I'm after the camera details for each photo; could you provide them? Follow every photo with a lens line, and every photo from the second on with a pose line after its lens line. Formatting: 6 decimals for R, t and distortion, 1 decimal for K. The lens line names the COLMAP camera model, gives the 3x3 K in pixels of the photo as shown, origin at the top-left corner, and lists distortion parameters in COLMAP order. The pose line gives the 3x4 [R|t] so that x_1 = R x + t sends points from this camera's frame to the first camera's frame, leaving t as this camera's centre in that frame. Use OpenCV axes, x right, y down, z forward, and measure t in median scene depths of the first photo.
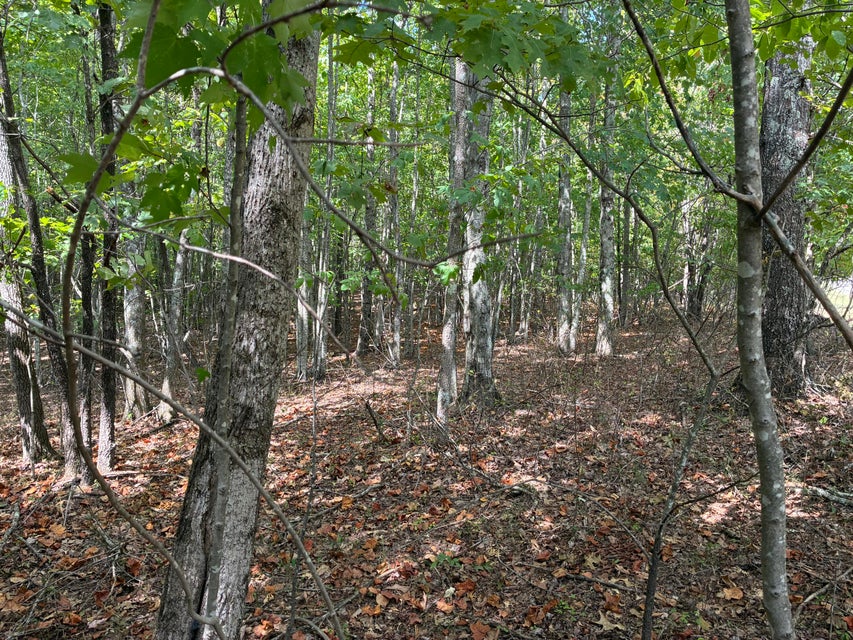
lens RADIAL K [[647.7, 0, 424.9], [0, 647.7, 315.0], [0, 0, 1]] dist [0.053043, -0.070235]
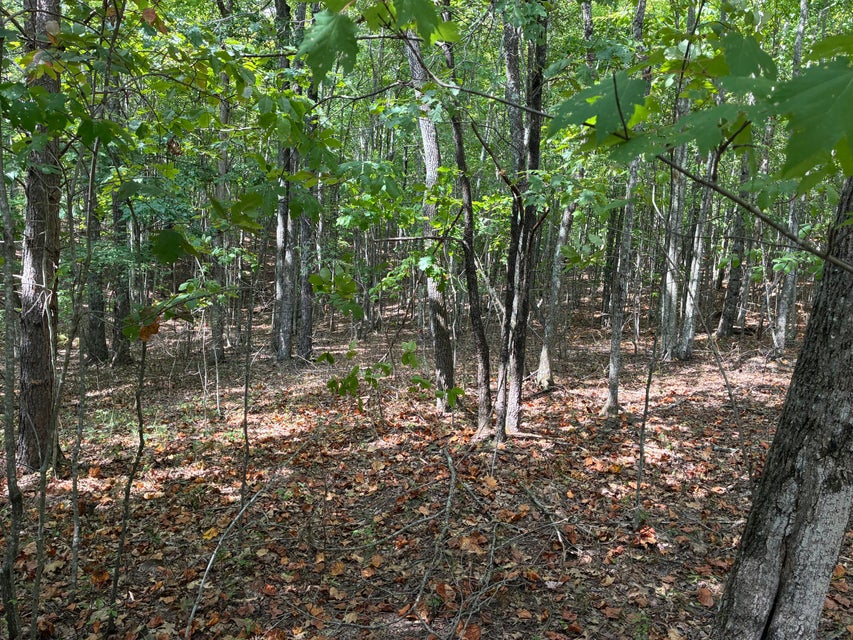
lens RADIAL K [[647.7, 0, 431.2], [0, 647.7, 315.9], [0, 0, 1]] dist [0.053043, -0.070235]
pose [[0.881229, 0.072156, -0.467150, -0.120381], [-0.049574, 0.996938, 0.060473, -0.009999], [0.470083, -0.030132, 0.882108, -0.008366]]
